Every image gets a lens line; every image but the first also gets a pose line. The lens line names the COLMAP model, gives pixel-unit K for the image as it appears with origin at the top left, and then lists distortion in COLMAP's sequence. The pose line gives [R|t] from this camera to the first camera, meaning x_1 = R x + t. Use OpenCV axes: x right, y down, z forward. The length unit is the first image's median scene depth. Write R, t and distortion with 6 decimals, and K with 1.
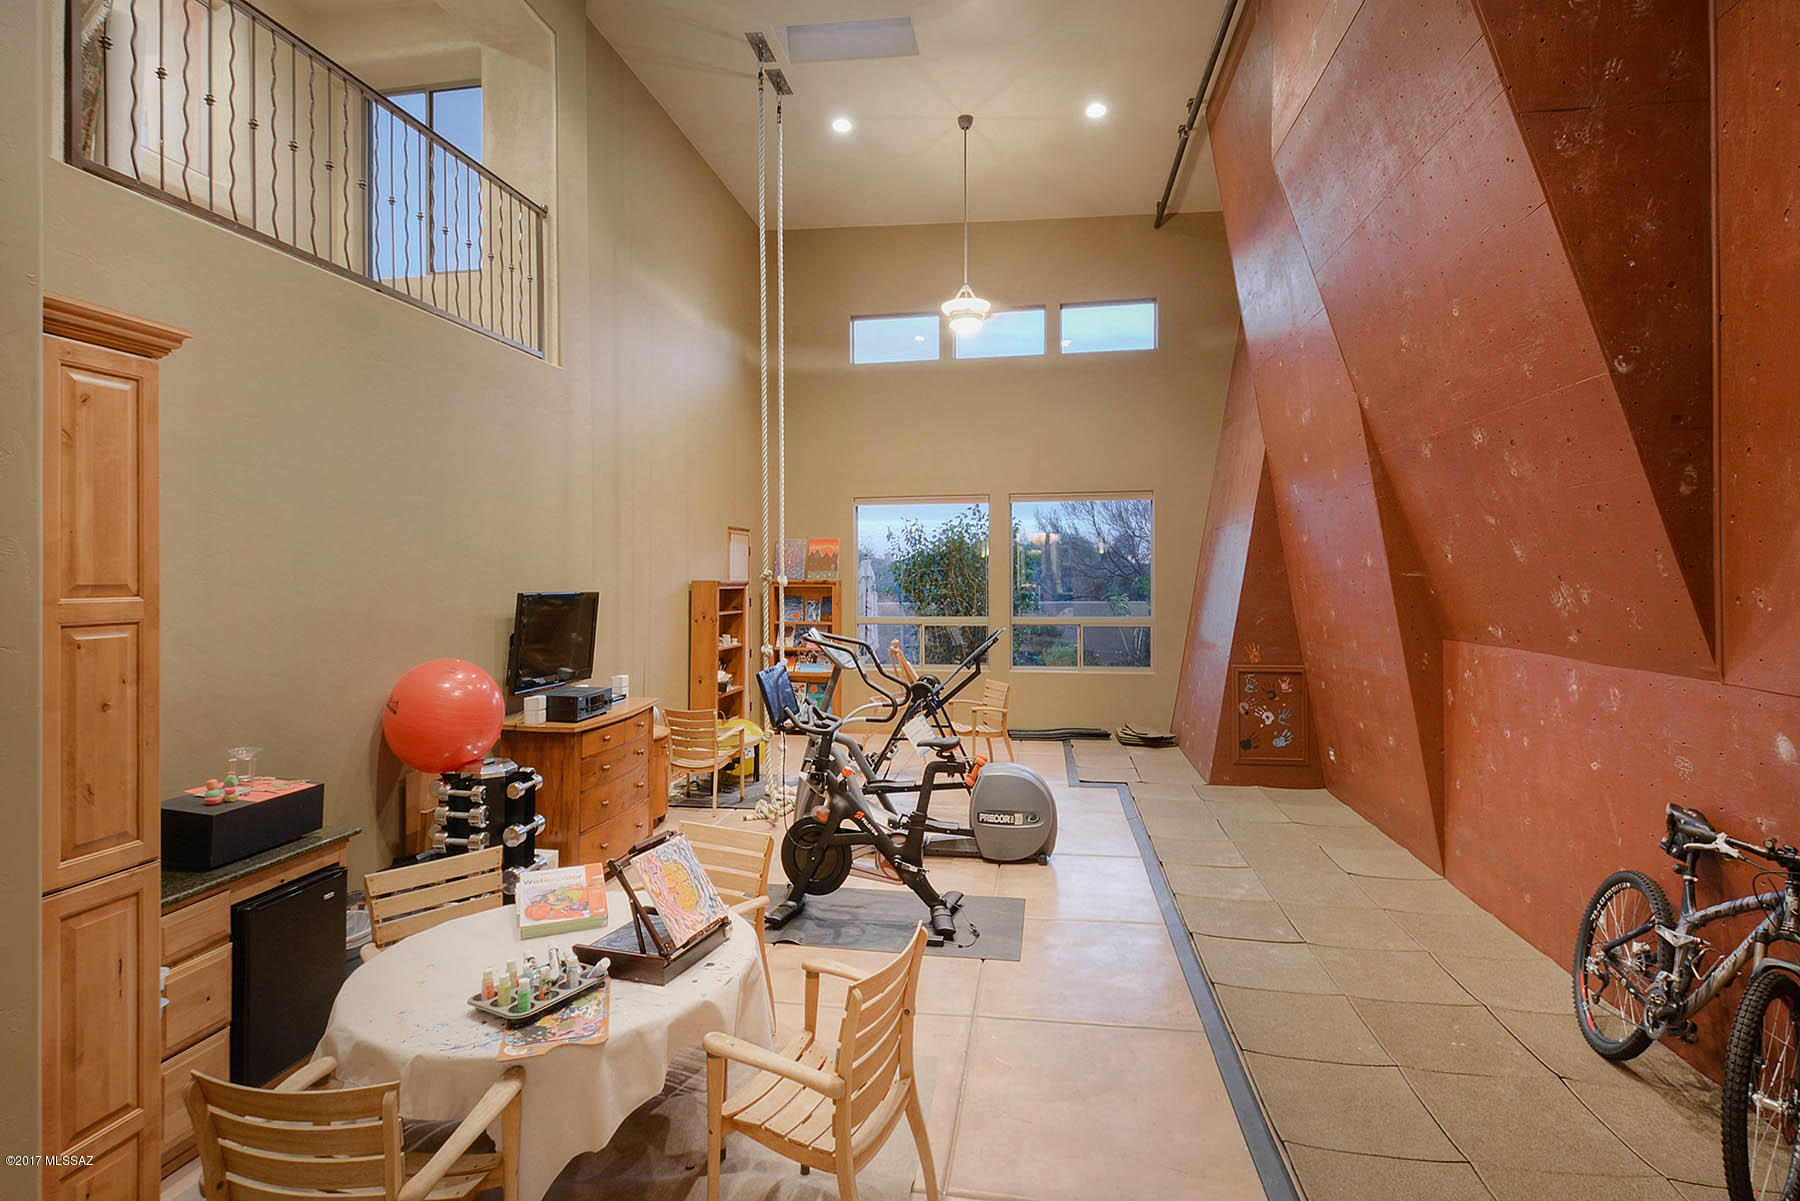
lens RADIAL K [[835.3, 0, 905.3], [0, 835.3, 584.6], [0, 0, 1]] dist [0.002161, -0.006255]
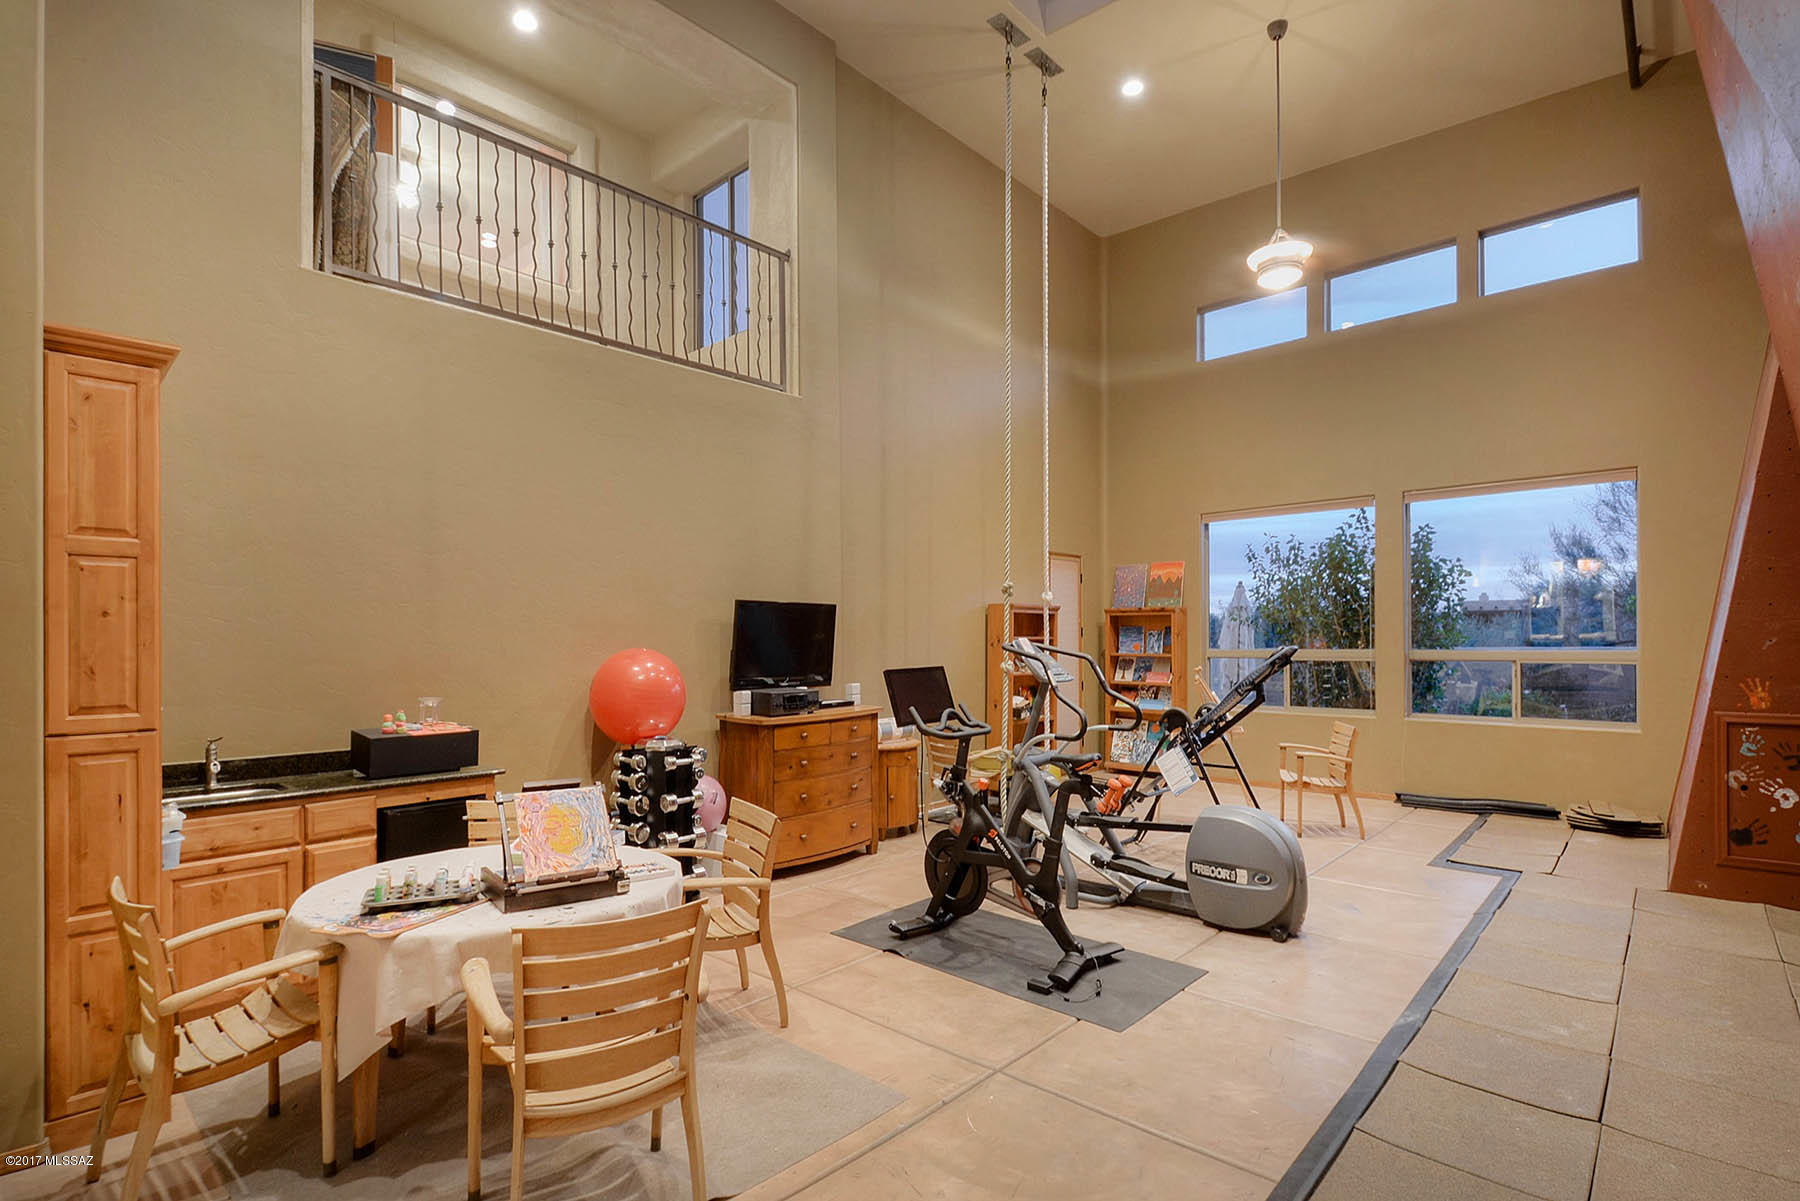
lens RADIAL K [[835.3, 0, 903.5], [0, 835.3, 644.9], [0, 0, 1]] dist [0.002161, -0.006255]
pose [[0.842519, 0.004767, -0.538645, 0.327771], [-0.001790, 0.999980, 0.006050, 0.065111], [0.538664, -0.004133, 0.842511, 0.184864]]
